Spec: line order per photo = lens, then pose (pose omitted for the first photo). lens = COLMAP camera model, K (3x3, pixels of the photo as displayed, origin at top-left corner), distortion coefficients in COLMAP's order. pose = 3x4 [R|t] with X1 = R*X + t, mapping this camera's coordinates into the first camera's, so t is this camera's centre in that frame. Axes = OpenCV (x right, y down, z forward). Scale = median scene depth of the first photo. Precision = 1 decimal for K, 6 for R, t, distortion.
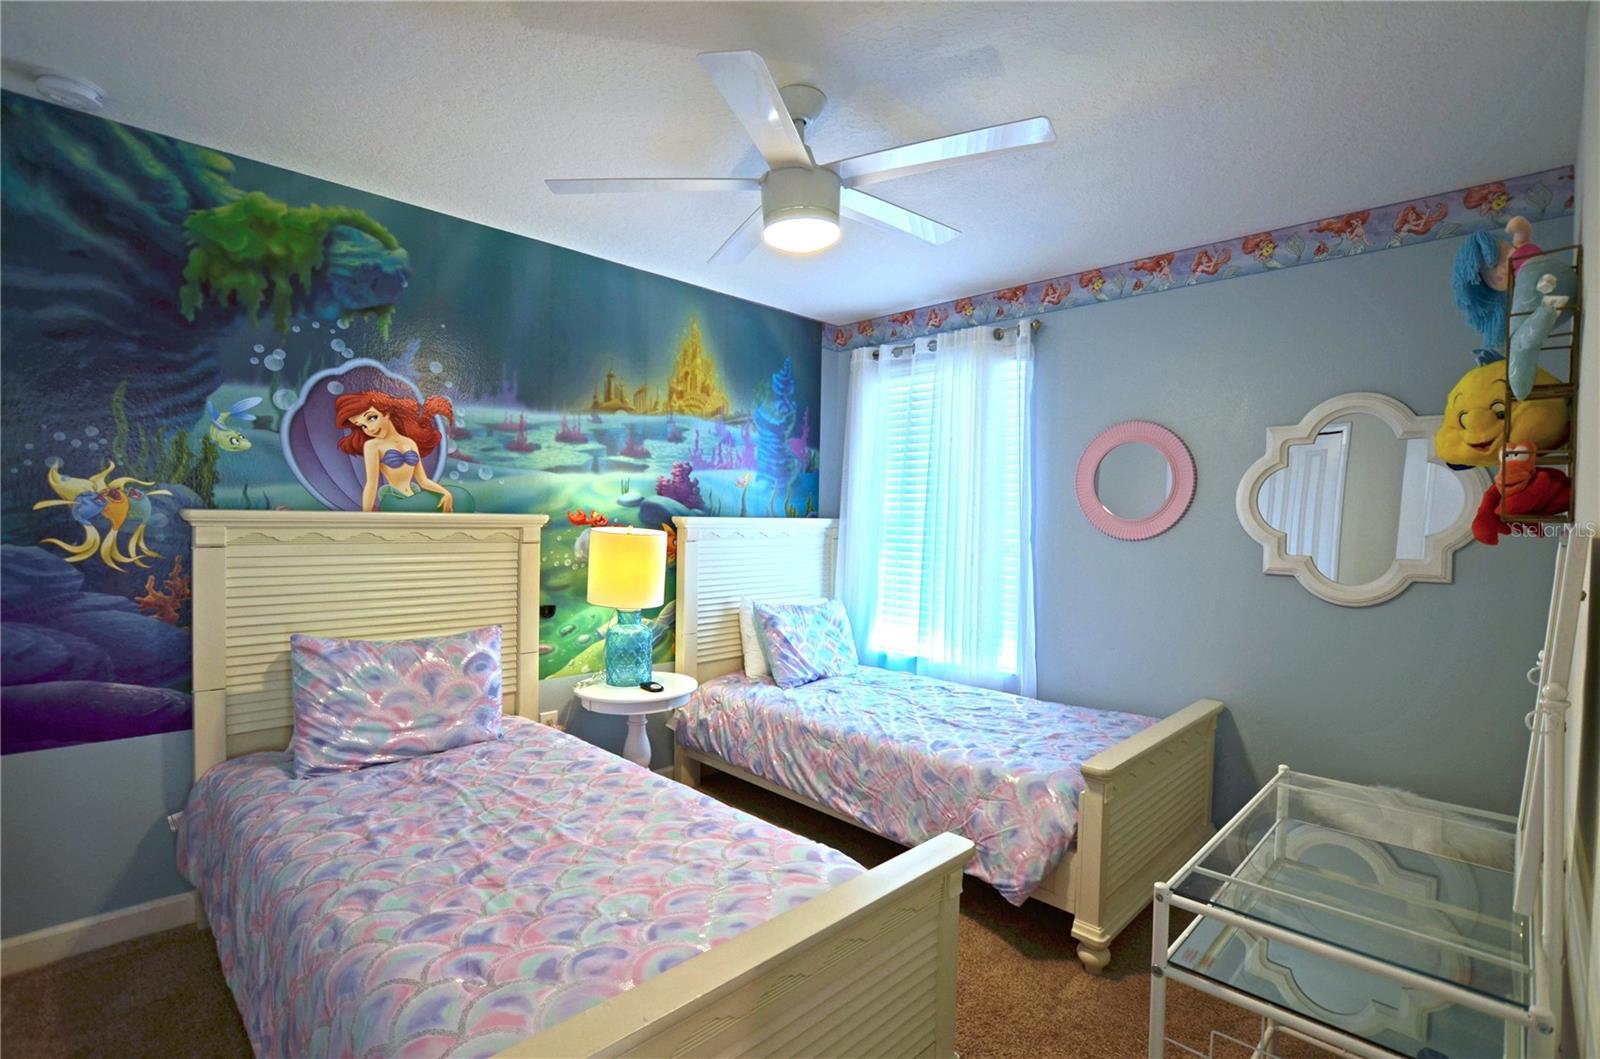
lens RADIAL K [[738.7, 0, 801.0], [0, 738.7, 530.4], [0, 0, 1]] dist [-0.034074, 0.005773]
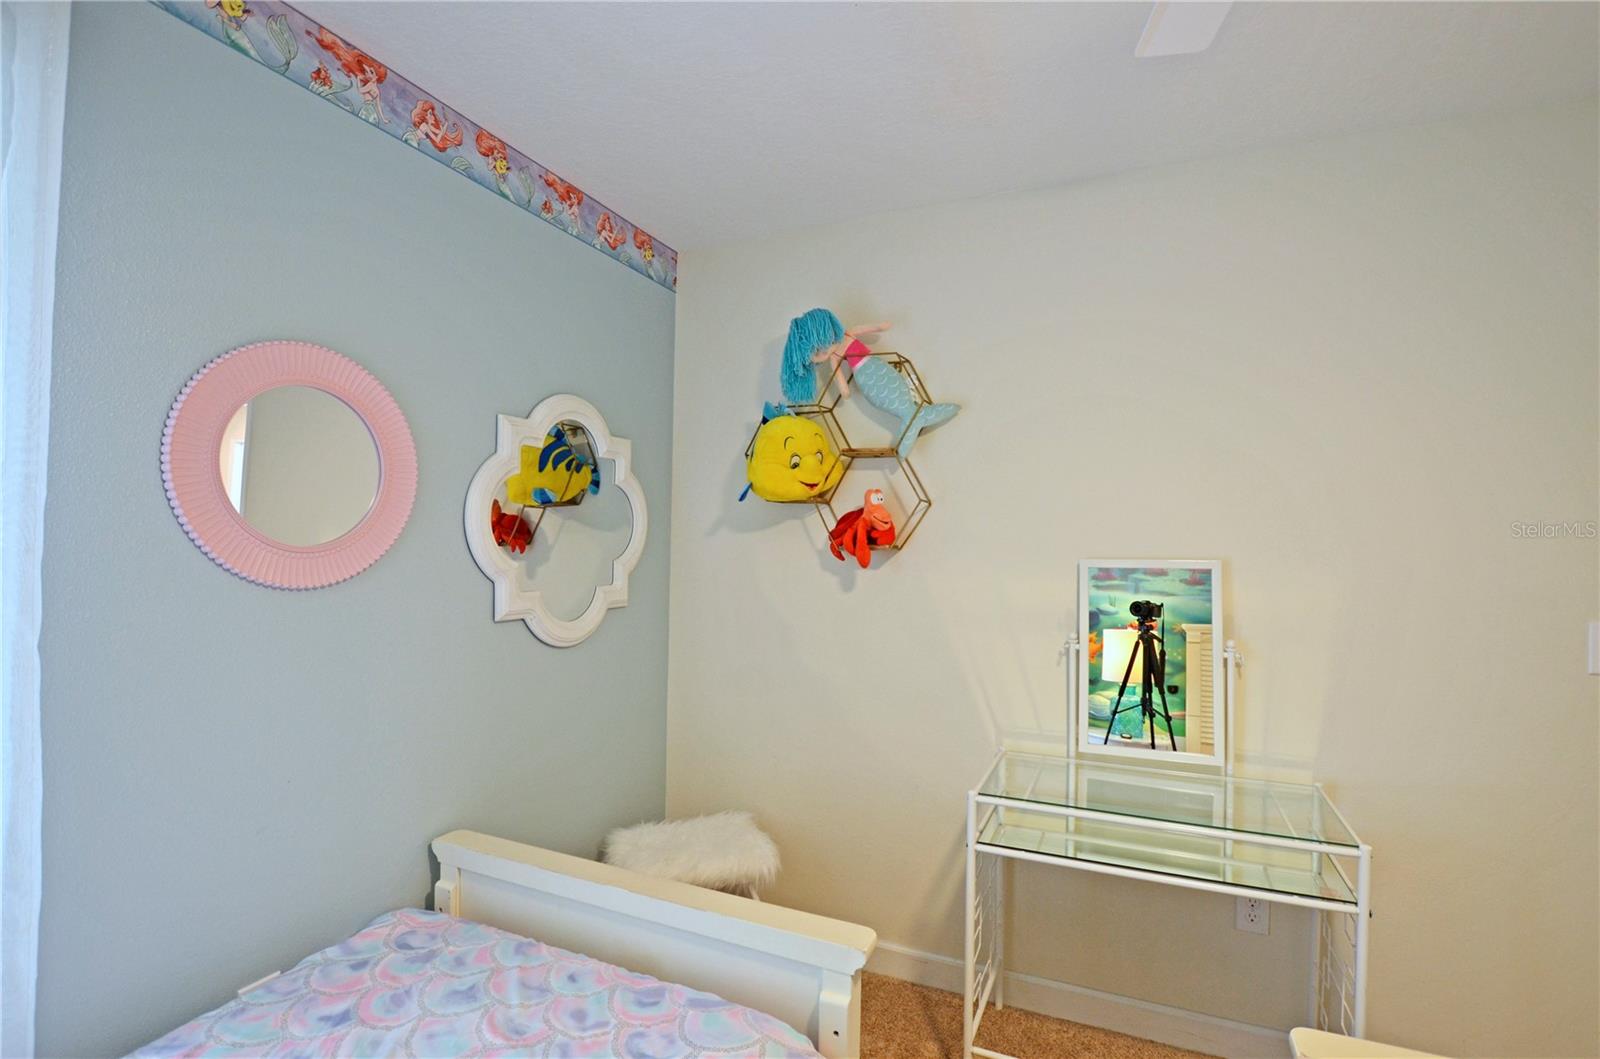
lens RADIAL K [[738.7, 0, 800.7], [0, 738.7, 533.1], [0, 0, 1]] dist [-0.034074, 0.005773]
pose [[-0.350337, 0.002687, 0.936620, -0.141925], [0.001277, 0.999996, -0.002391, -0.025564], [-0.936623, 0.000358, -0.350340, 1.059937]]
